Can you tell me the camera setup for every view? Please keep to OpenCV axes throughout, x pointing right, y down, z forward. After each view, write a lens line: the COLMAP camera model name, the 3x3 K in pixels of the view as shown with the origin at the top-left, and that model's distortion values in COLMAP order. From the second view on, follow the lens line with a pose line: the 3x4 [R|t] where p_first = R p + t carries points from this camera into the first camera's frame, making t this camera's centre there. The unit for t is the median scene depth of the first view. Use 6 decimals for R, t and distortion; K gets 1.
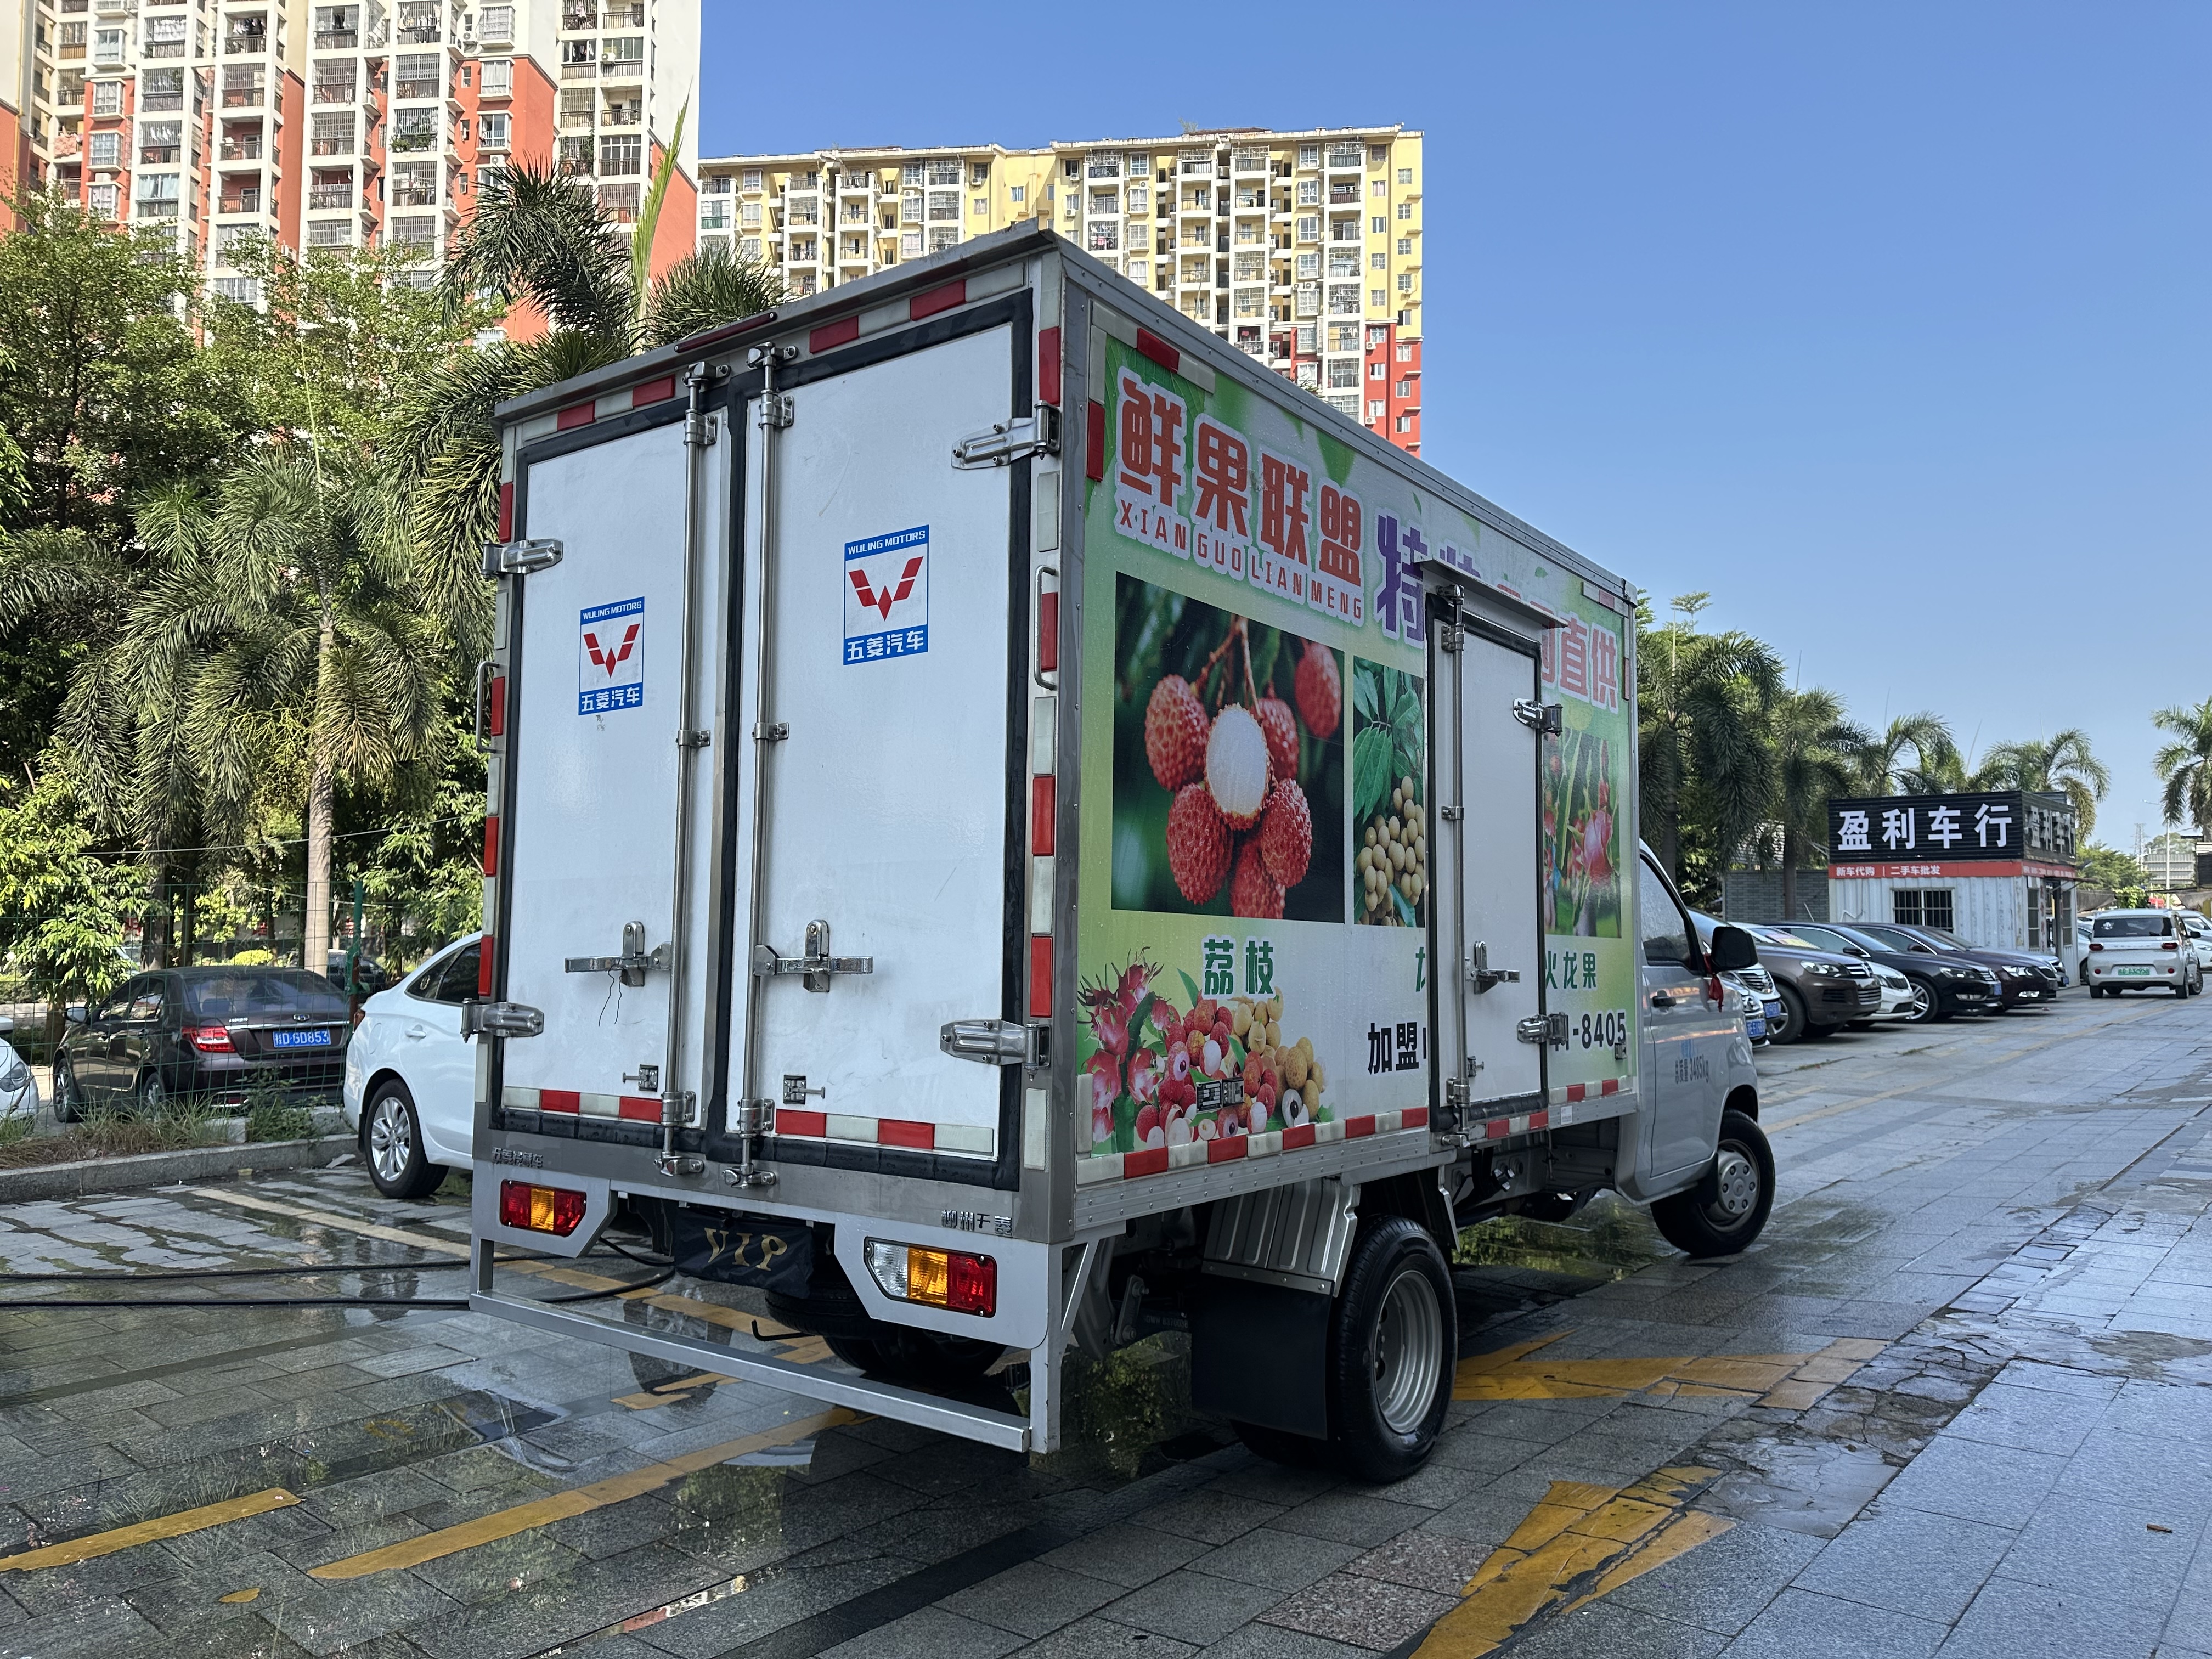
lens RADIAL K [[1562.1, 0, 1098.9], [0, 1562.1, 823.5], [0, 0, 1]] dist [0.067074, -0.080076]
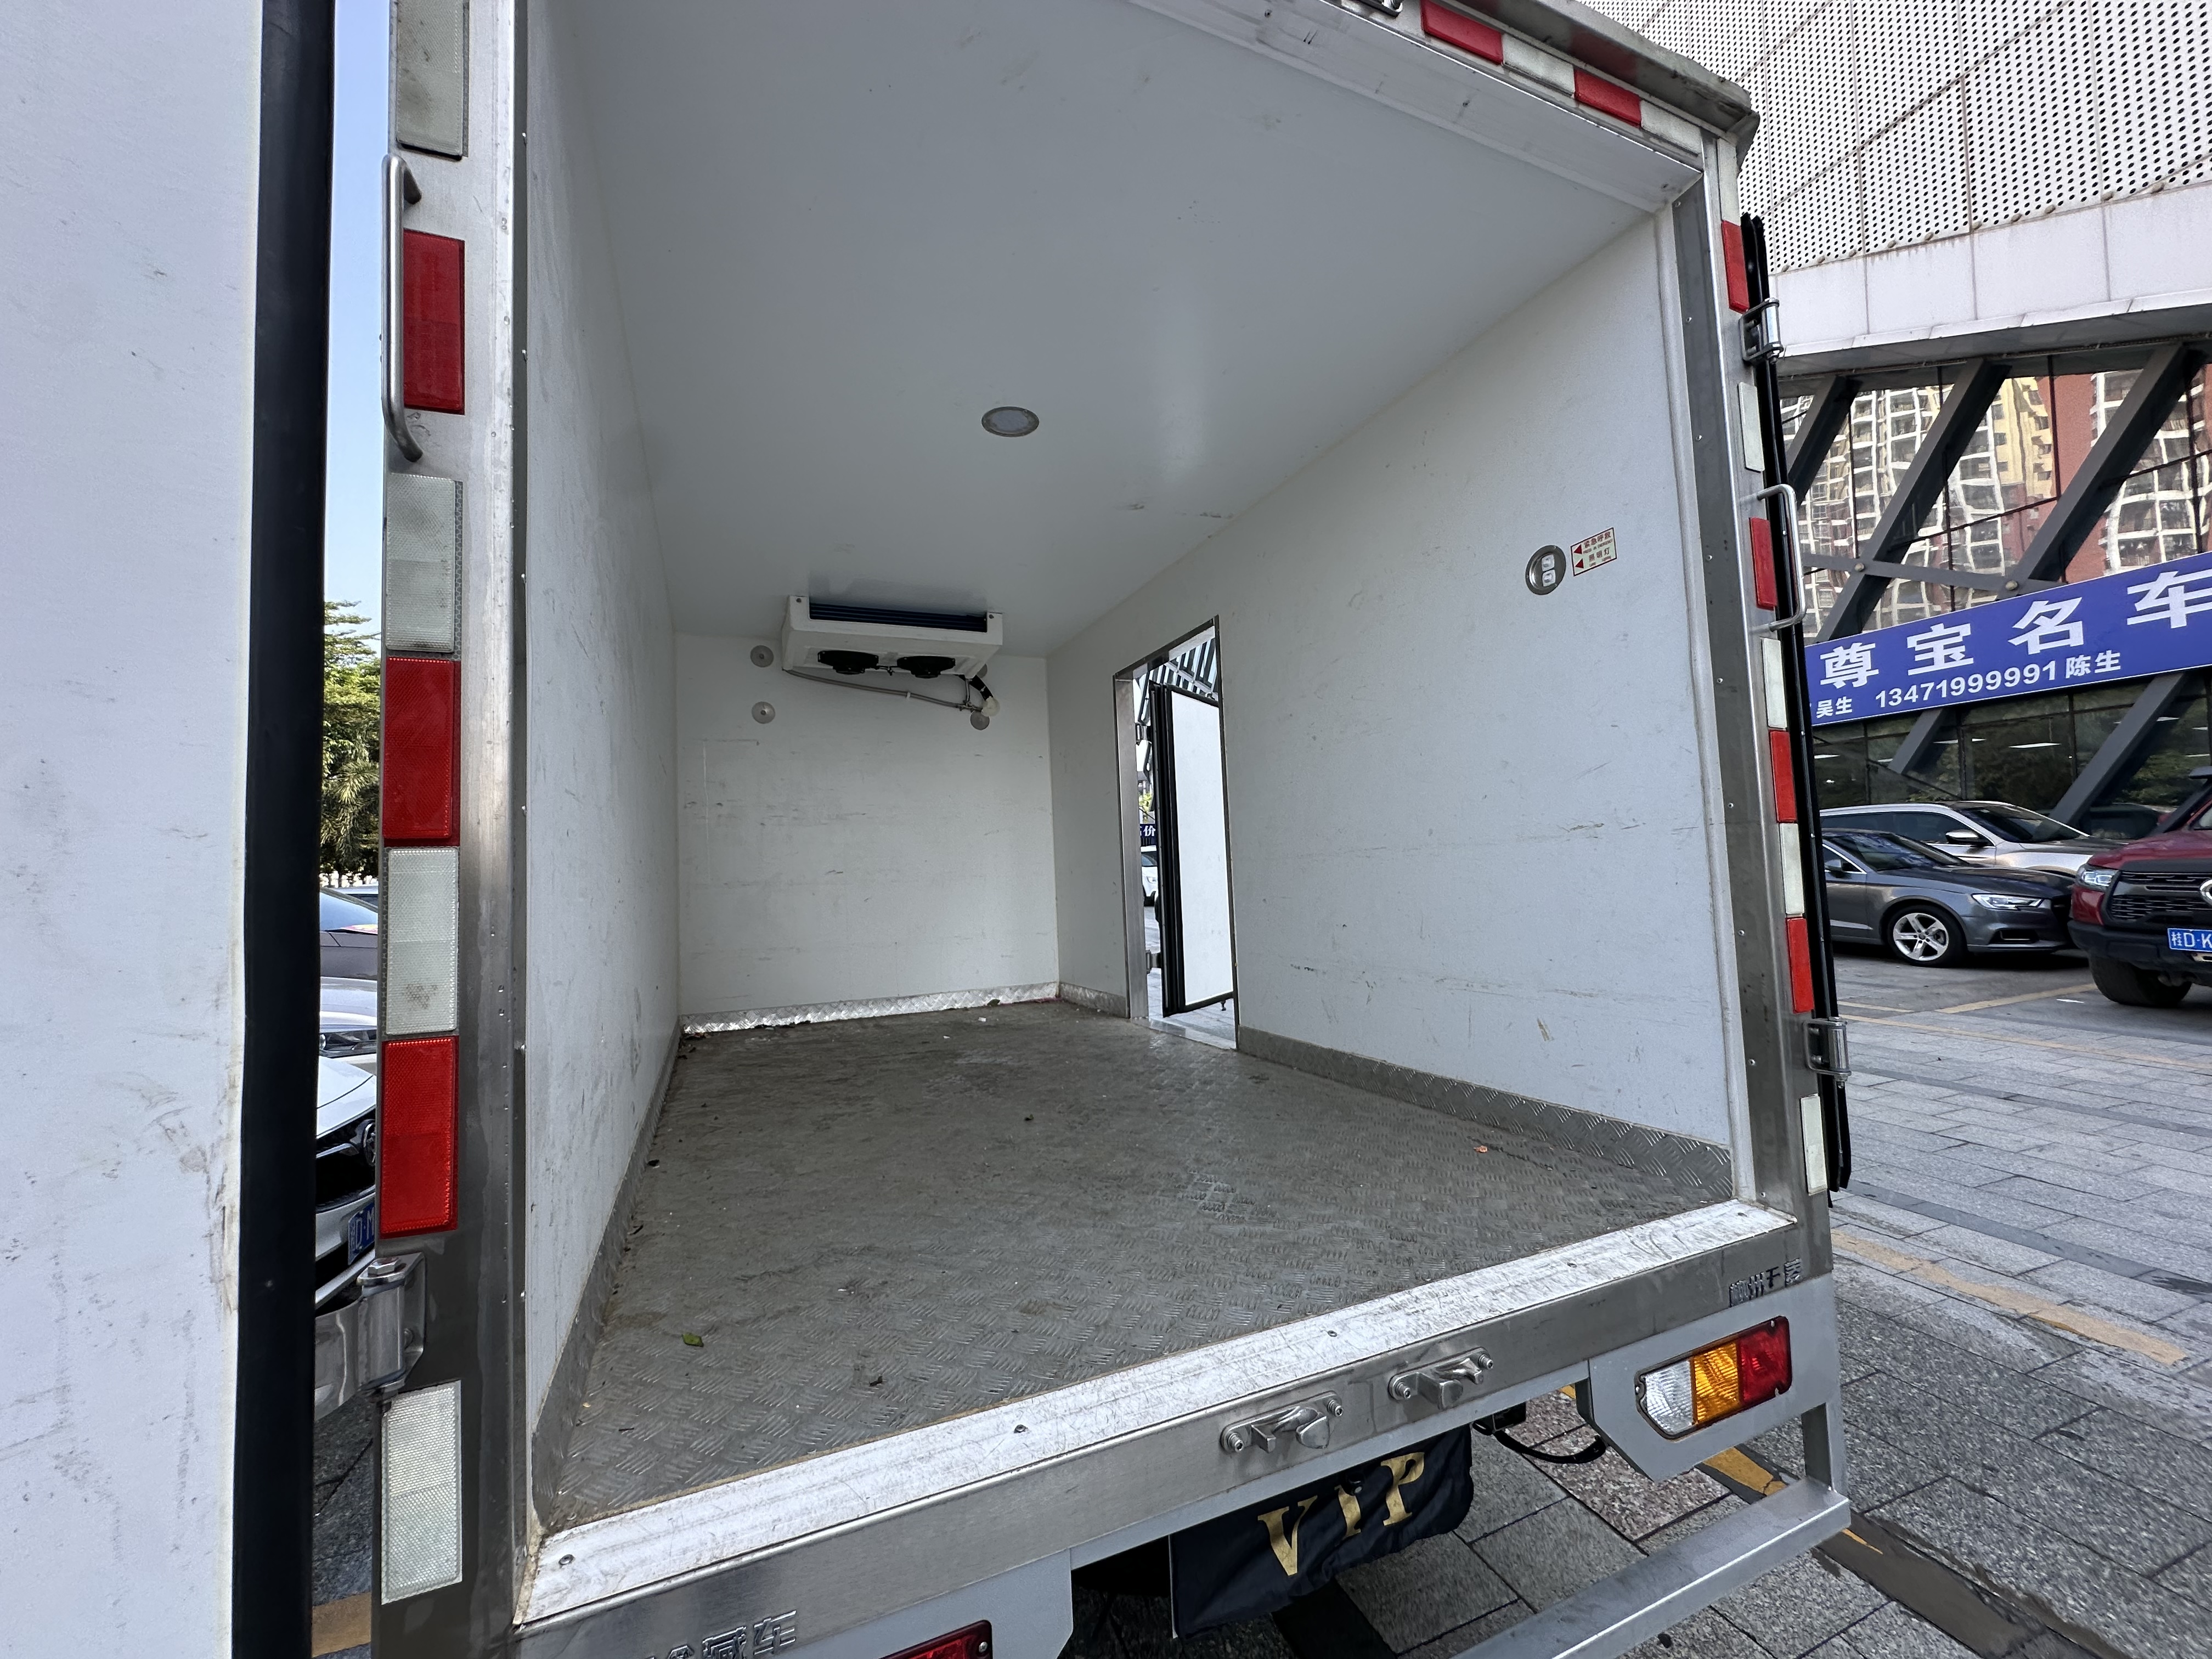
lens RADIAL K [[886.4, 0, 1102.3], [0, 886.4, 832.0], [0, 0, 1]] dist [-0.005088, 0.000644]
pose [[0.498511, 0.017005, 0.866717, -0.029965], [-0.026914, 0.999629, -0.004132, 0.001759], [-0.866466, -0.021267, 0.498784, 0.050472]]
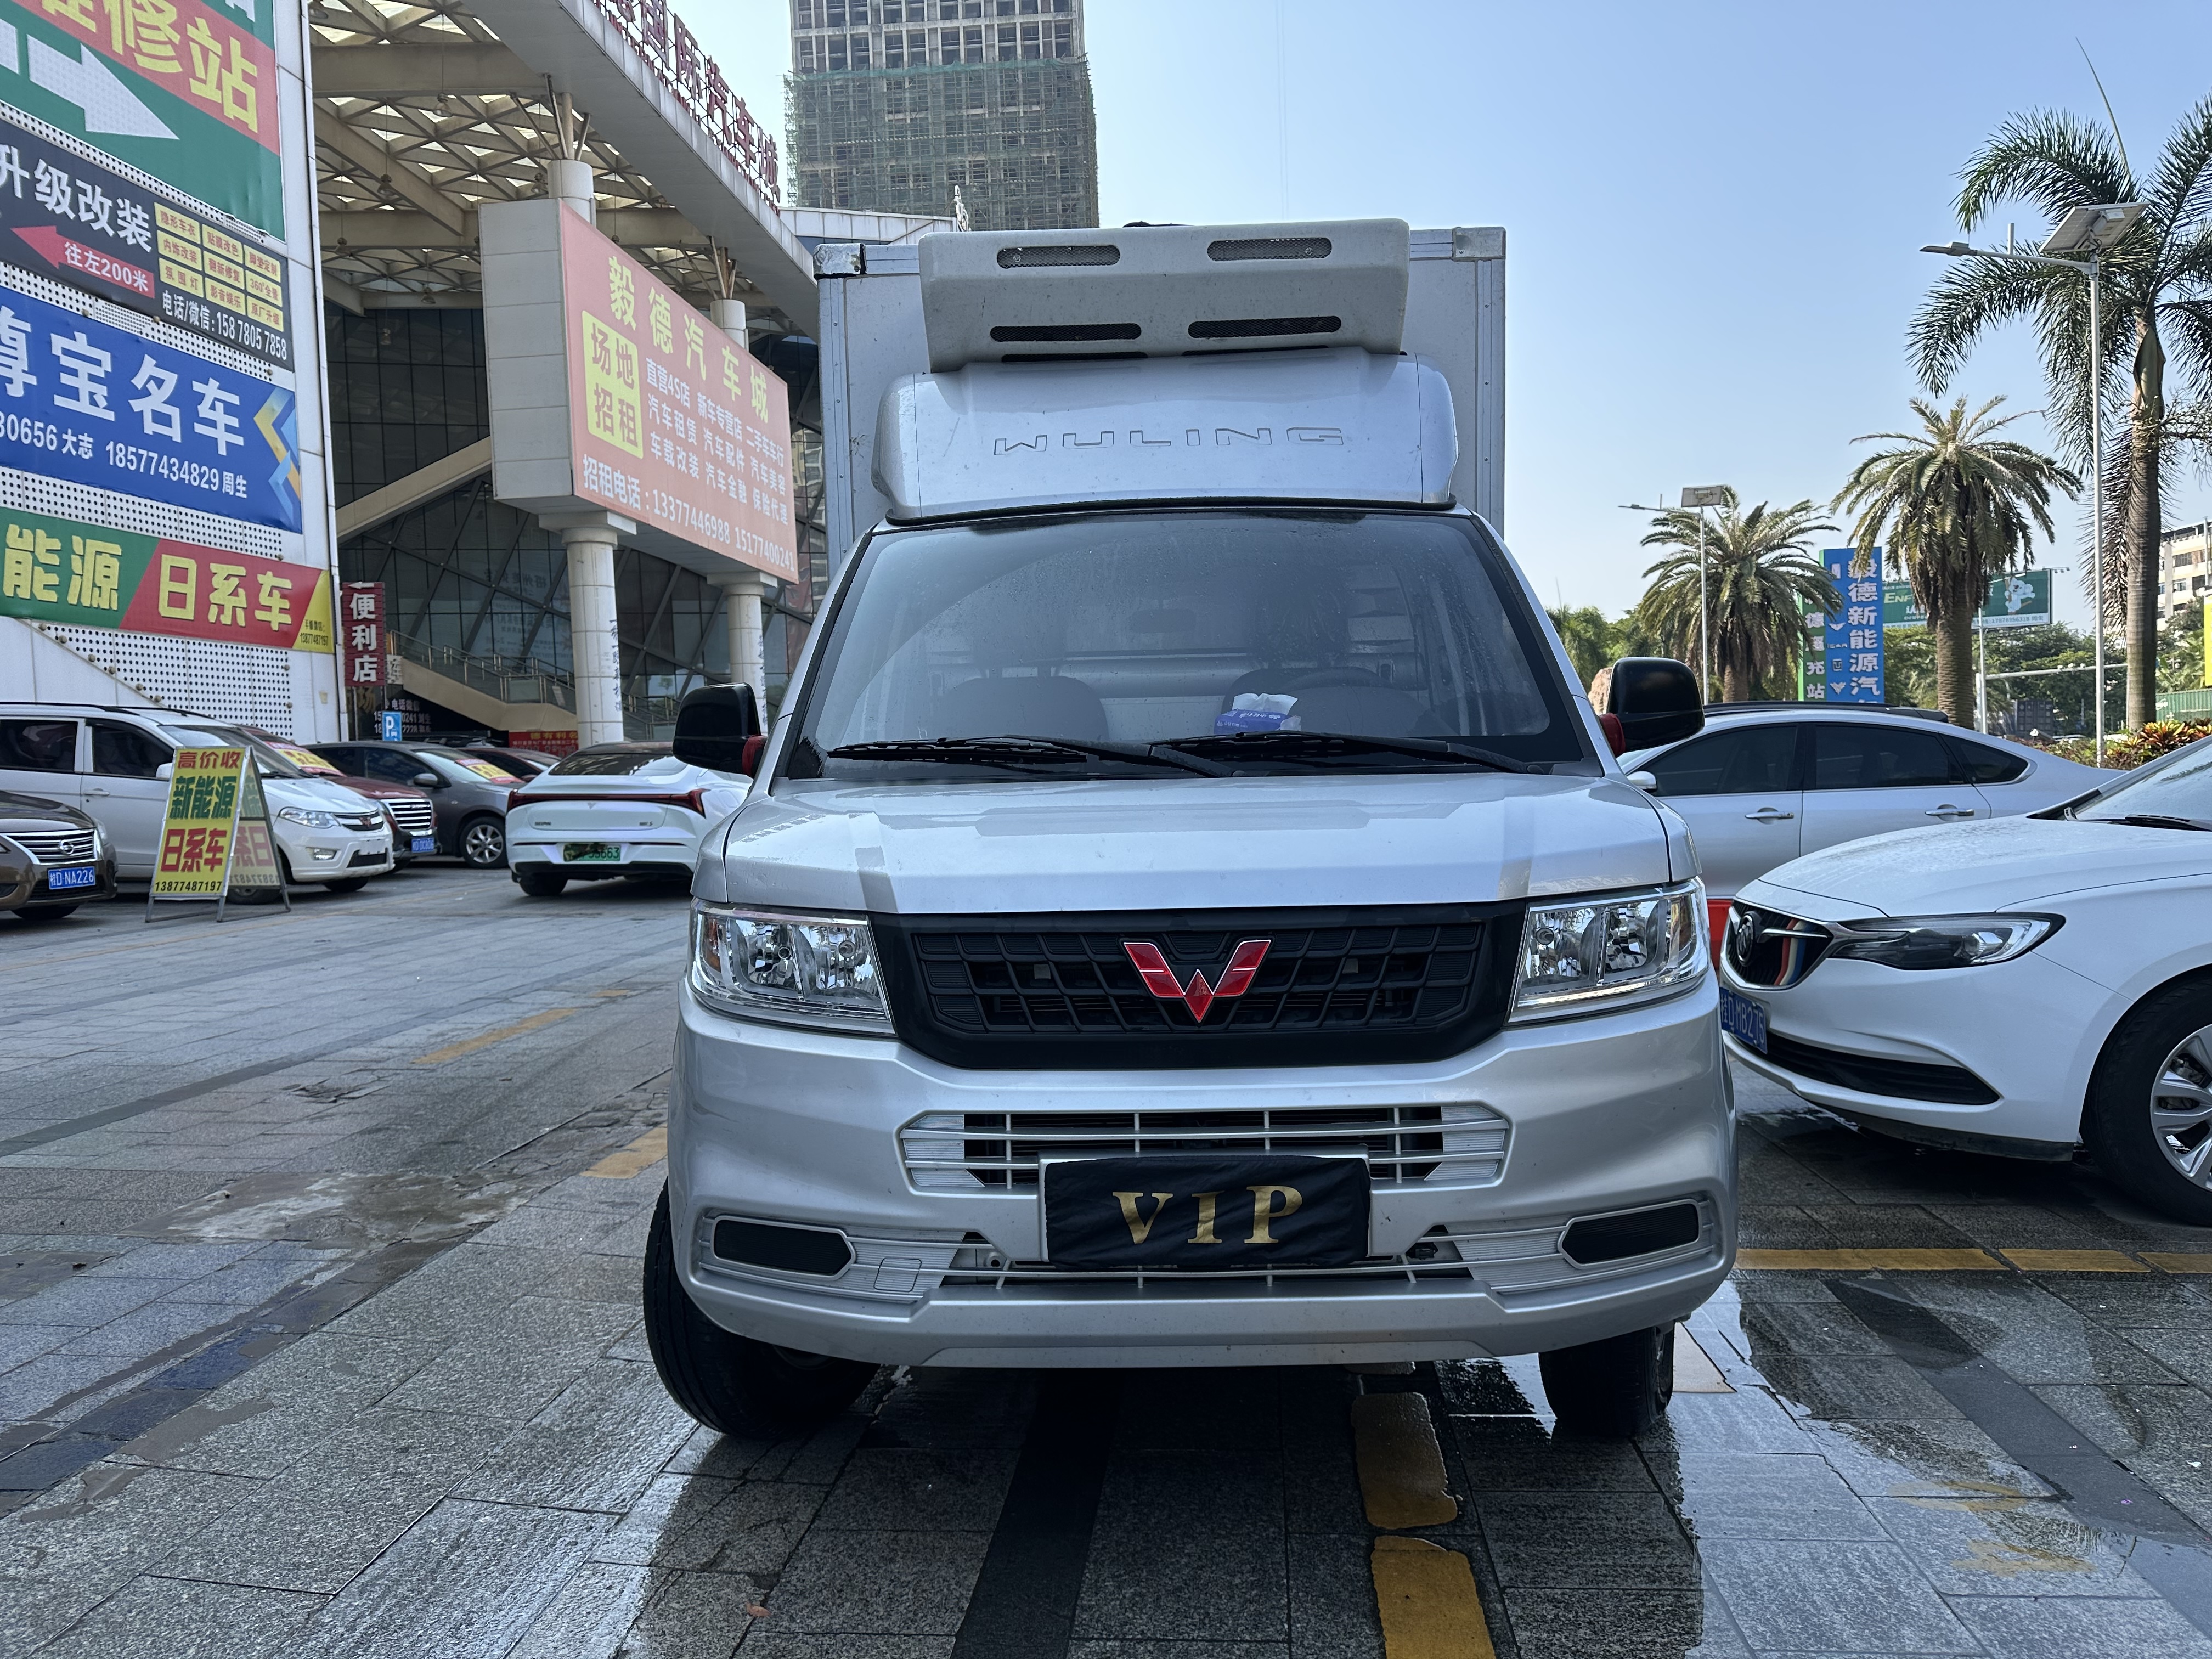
lens RADIAL K [[1579.5, 0, 1116.3], [0, 1579.5, 804.6], [0, 0, 1]] dist [0.035569, -0.035951]
pose [[-0.853638, 0.030696, -0.519962, 0.209916], [0.049691, 0.998508, -0.022633, 0.019243], [0.518491, -0.045158, -0.853890, 0.214052]]
